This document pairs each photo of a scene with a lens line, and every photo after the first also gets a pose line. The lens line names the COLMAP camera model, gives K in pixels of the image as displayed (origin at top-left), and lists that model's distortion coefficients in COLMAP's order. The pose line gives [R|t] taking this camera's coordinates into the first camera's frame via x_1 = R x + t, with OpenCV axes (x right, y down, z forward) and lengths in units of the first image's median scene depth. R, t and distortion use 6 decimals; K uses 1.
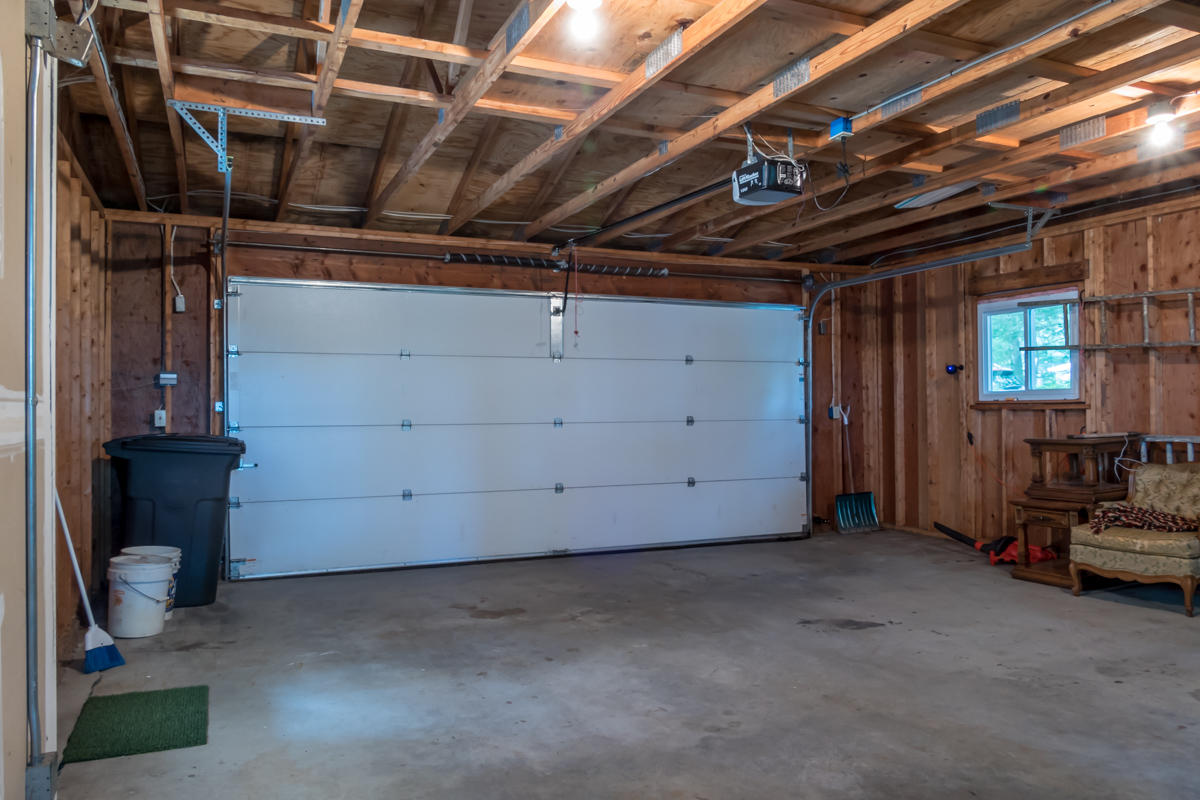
lens RADIAL K [[865.4, 0, 585.8], [0, 865.4, 397.4], [0, 0, 1]] dist [-0.011158, 0.000761]
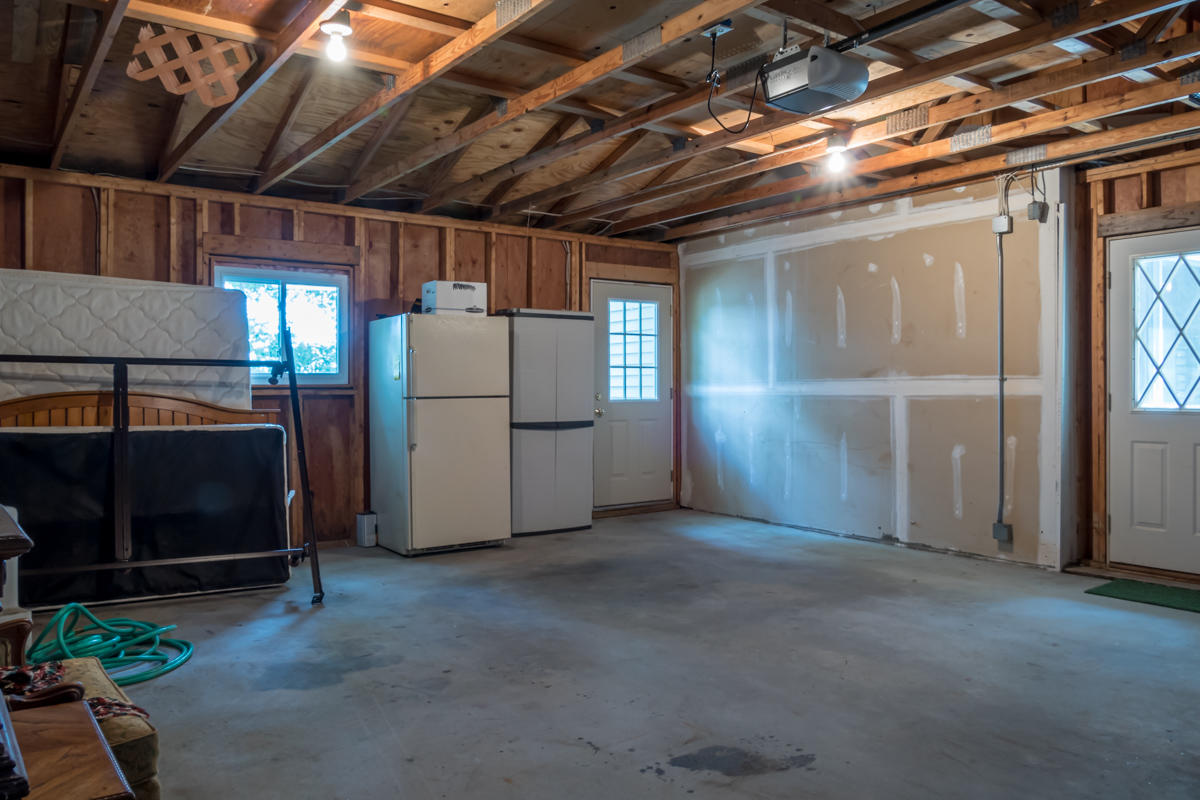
lens RADIAL K [[865.4, 0, 585.8], [0, 865.4, 397.4], [0, 0, 1]] dist [-0.011158, 0.000761]
pose [[-0.977219, 0.015490, -0.211669, 0.643423], [0.016653, 0.999854, -0.003709, 0.024089], [0.211581, -0.007149, -0.977334, 1.921717]]
